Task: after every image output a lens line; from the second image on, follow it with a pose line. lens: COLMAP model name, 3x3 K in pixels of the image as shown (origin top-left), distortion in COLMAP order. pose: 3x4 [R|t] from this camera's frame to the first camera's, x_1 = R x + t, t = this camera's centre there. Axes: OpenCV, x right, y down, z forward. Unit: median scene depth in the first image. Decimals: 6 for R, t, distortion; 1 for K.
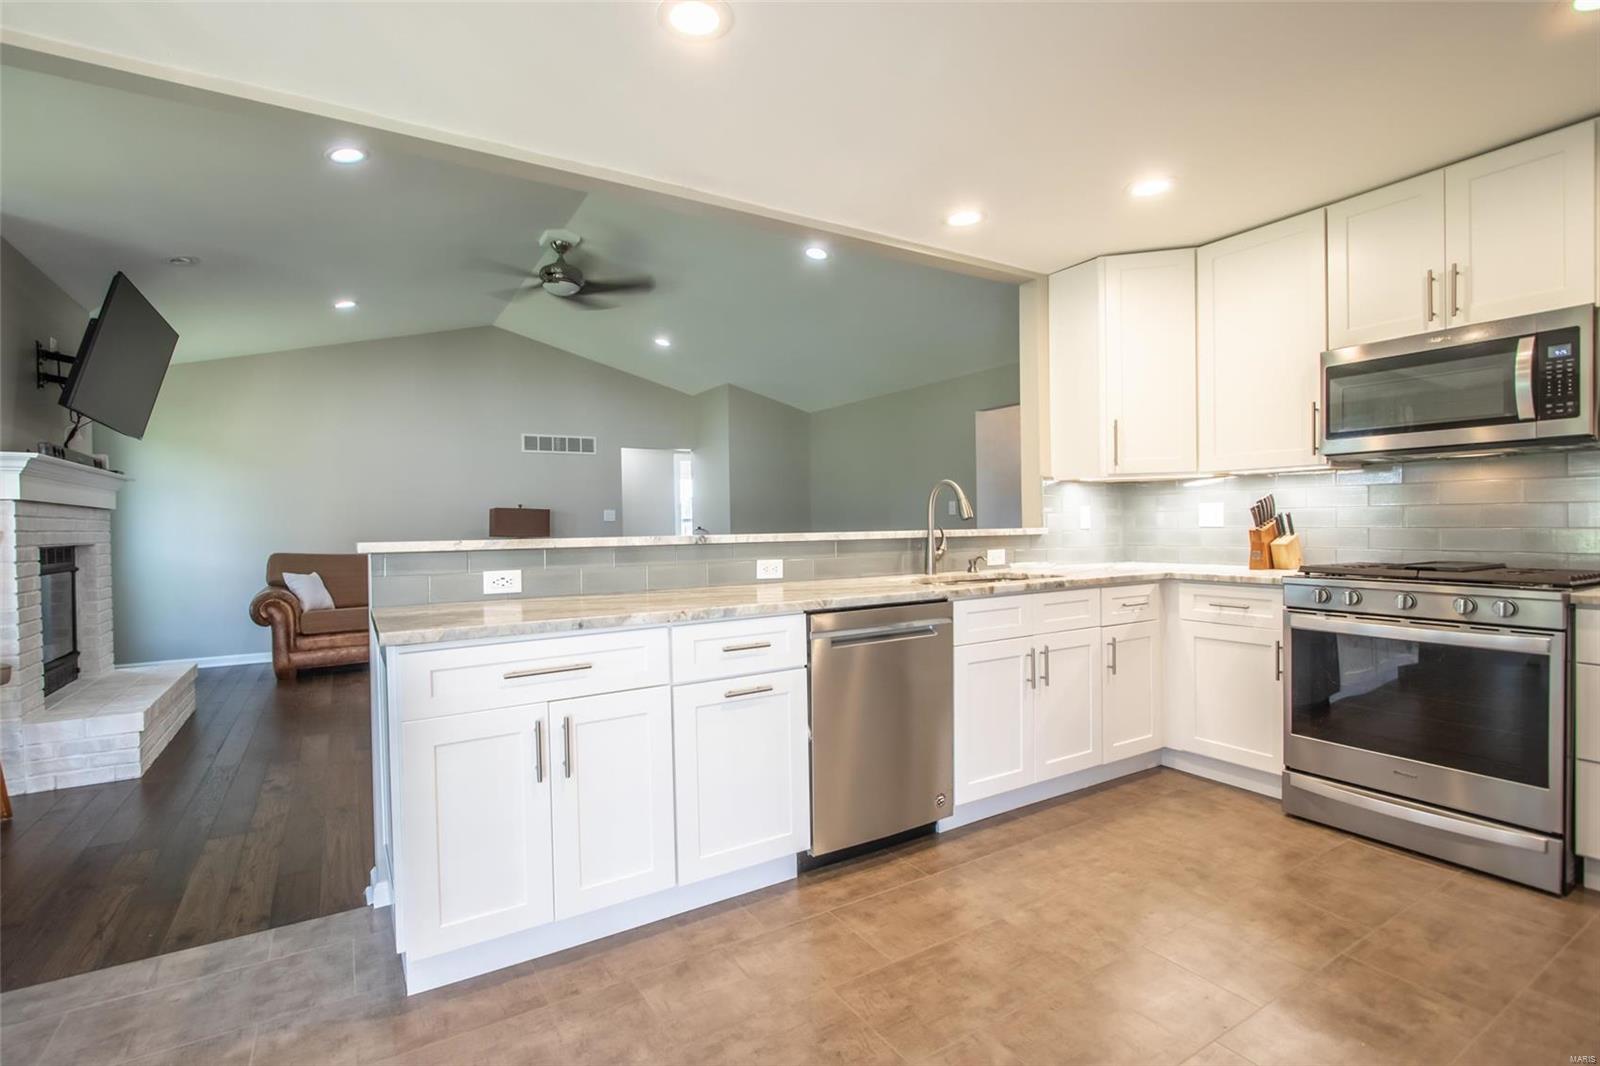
lens RADIAL K [[740.2, 0, 778.5], [0, 740.2, 532.2], [0, 0, 1]] dist [-0.011098, -0.000271]
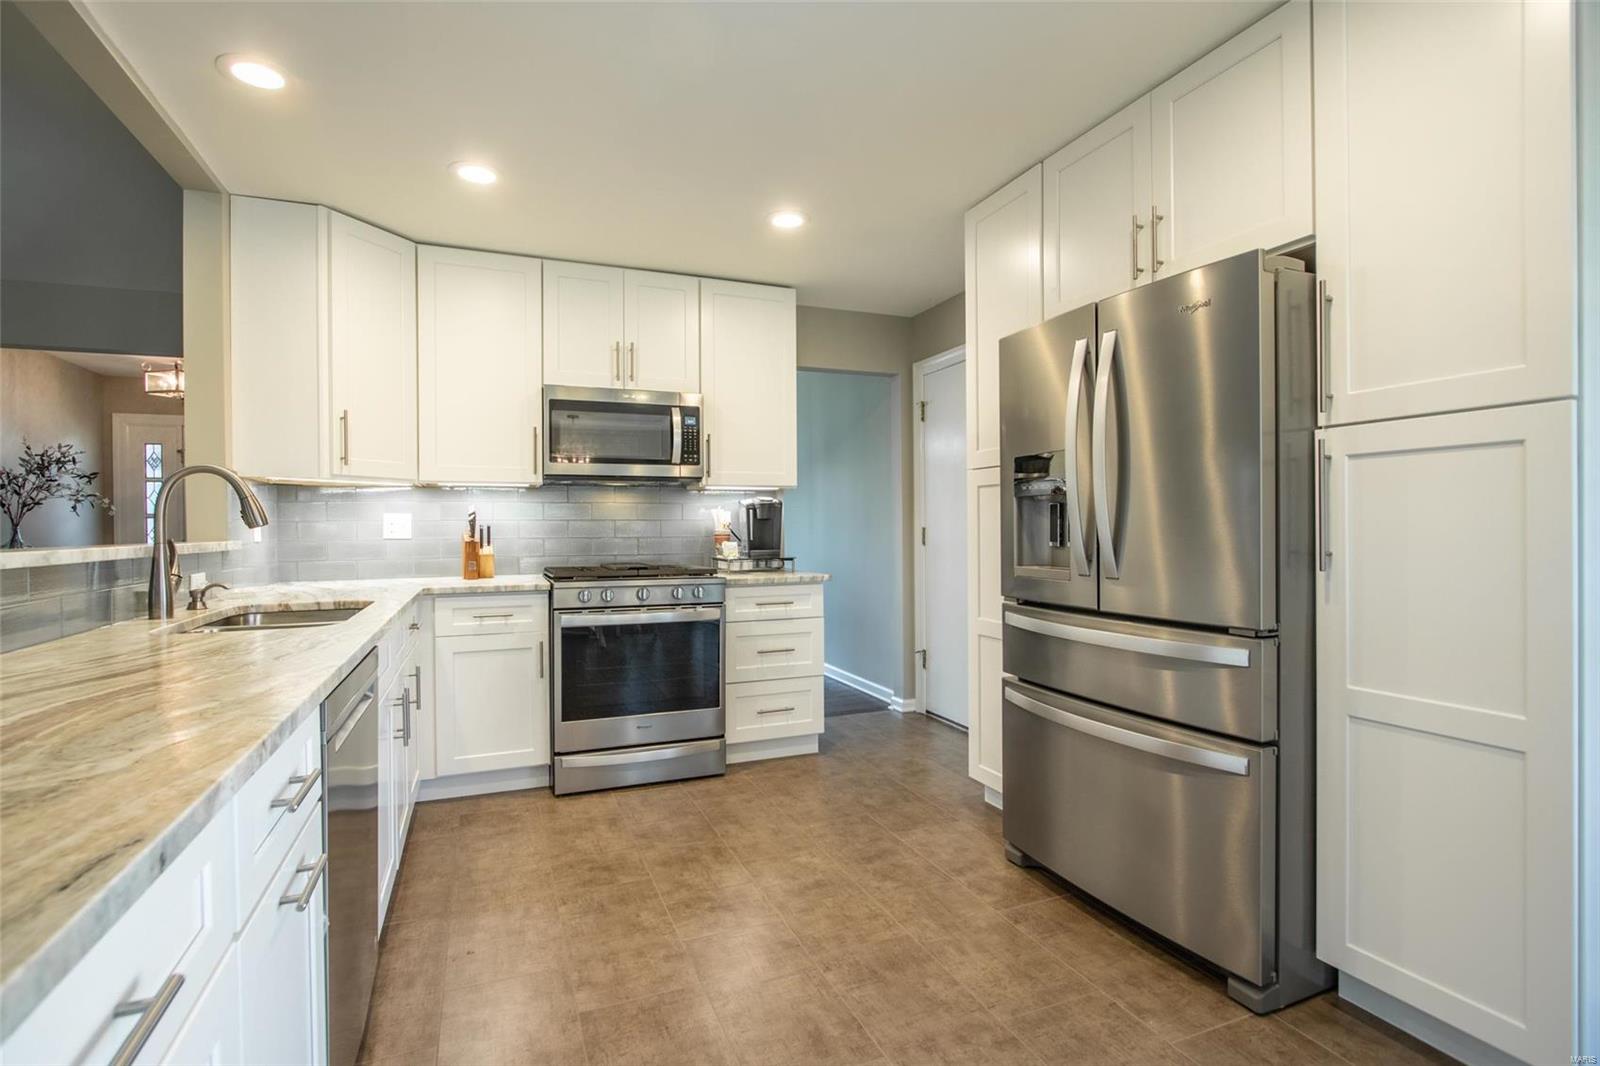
lens RADIAL K [[740.2, 0, 778.5], [0, 740.2, 532.2], [0, 0, 1]] dist [-0.011098, -0.000271]
pose [[0.159811, 0.005515, 0.987132, -0.353655], [0.016419, 0.999831, -0.008244, 0.000064], [-0.987011, 0.017525, 0.159693, 0.480538]]
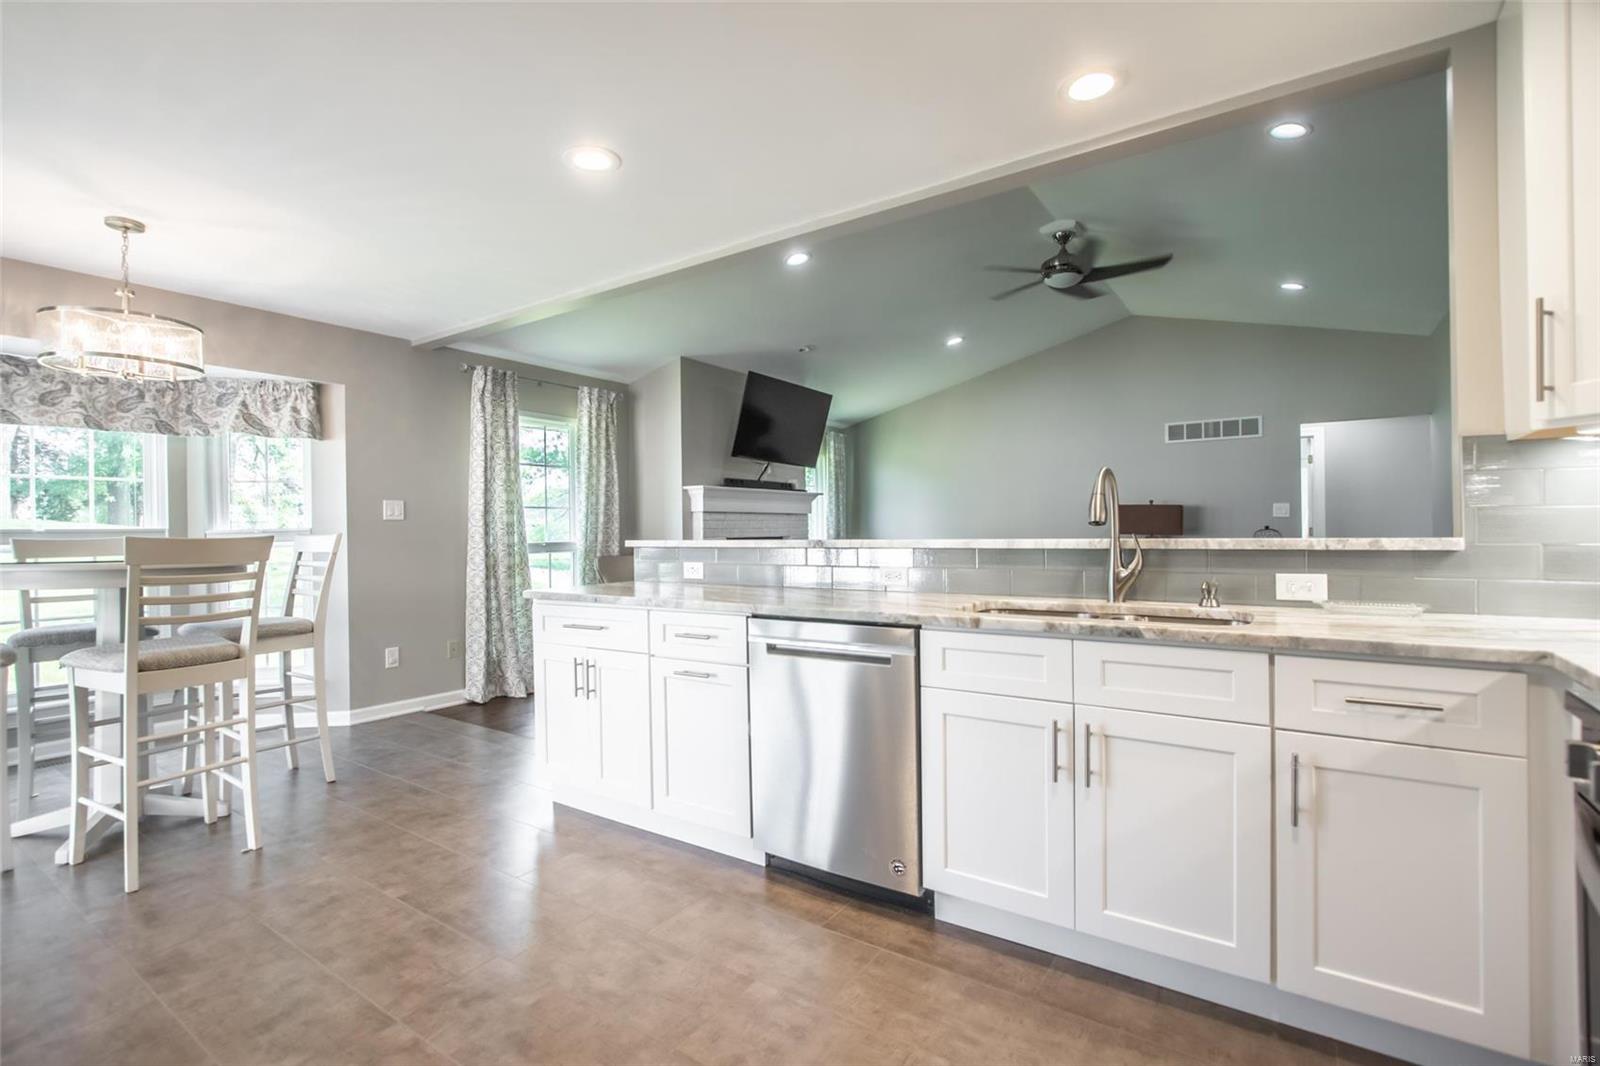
lens RADIAL K [[740.2, 0, 778.5], [0, 740.2, 532.2], [0, 0, 1]] dist [-0.011098, -0.000271]
pose [[0.402593, 0.012173, -0.915298, 0.837480], [-0.002815, 0.999923, 0.012060, -0.018764], [0.915375, -0.002279, 0.402596, 0.501756]]
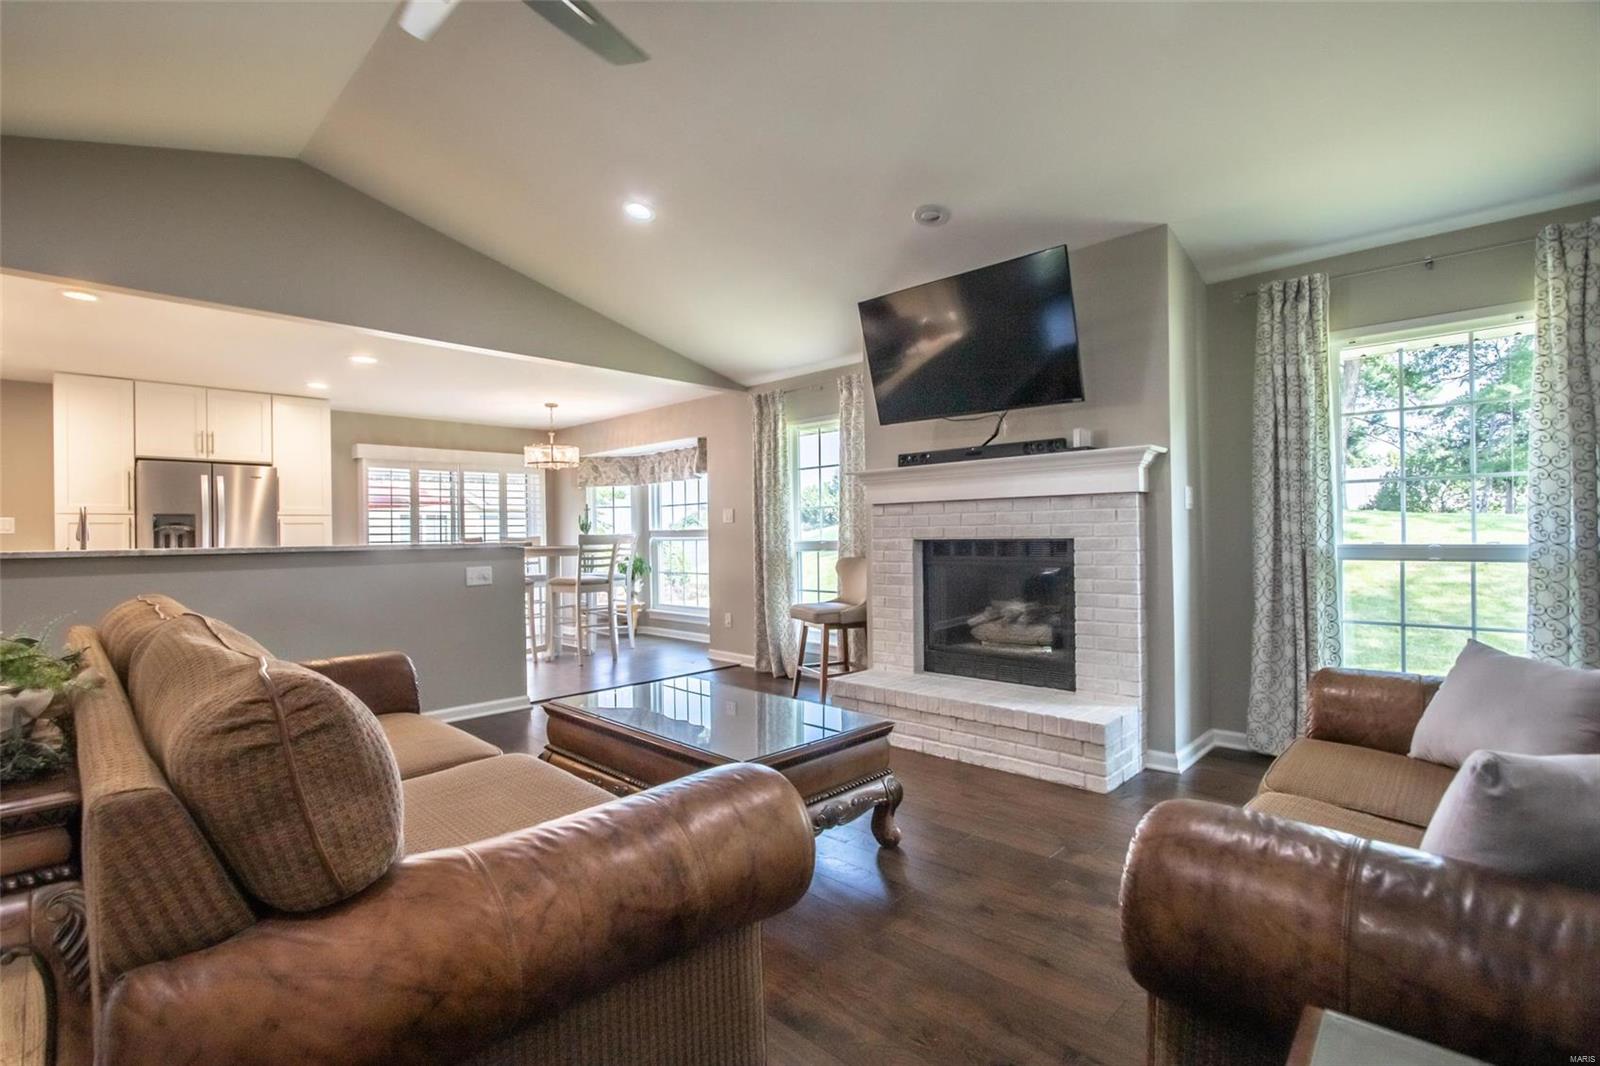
lens RADIAL K [[740.2, 0, 778.5], [0, 740.2, 532.2], [0, 0, 1]] dist [-0.011098, -0.000271]
pose [[-0.971810, 0.013907, -0.235353, -0.632731], [0.012704, 0.999897, 0.006630, -0.005611], [0.235422, 0.003453, -0.971887, 2.687956]]
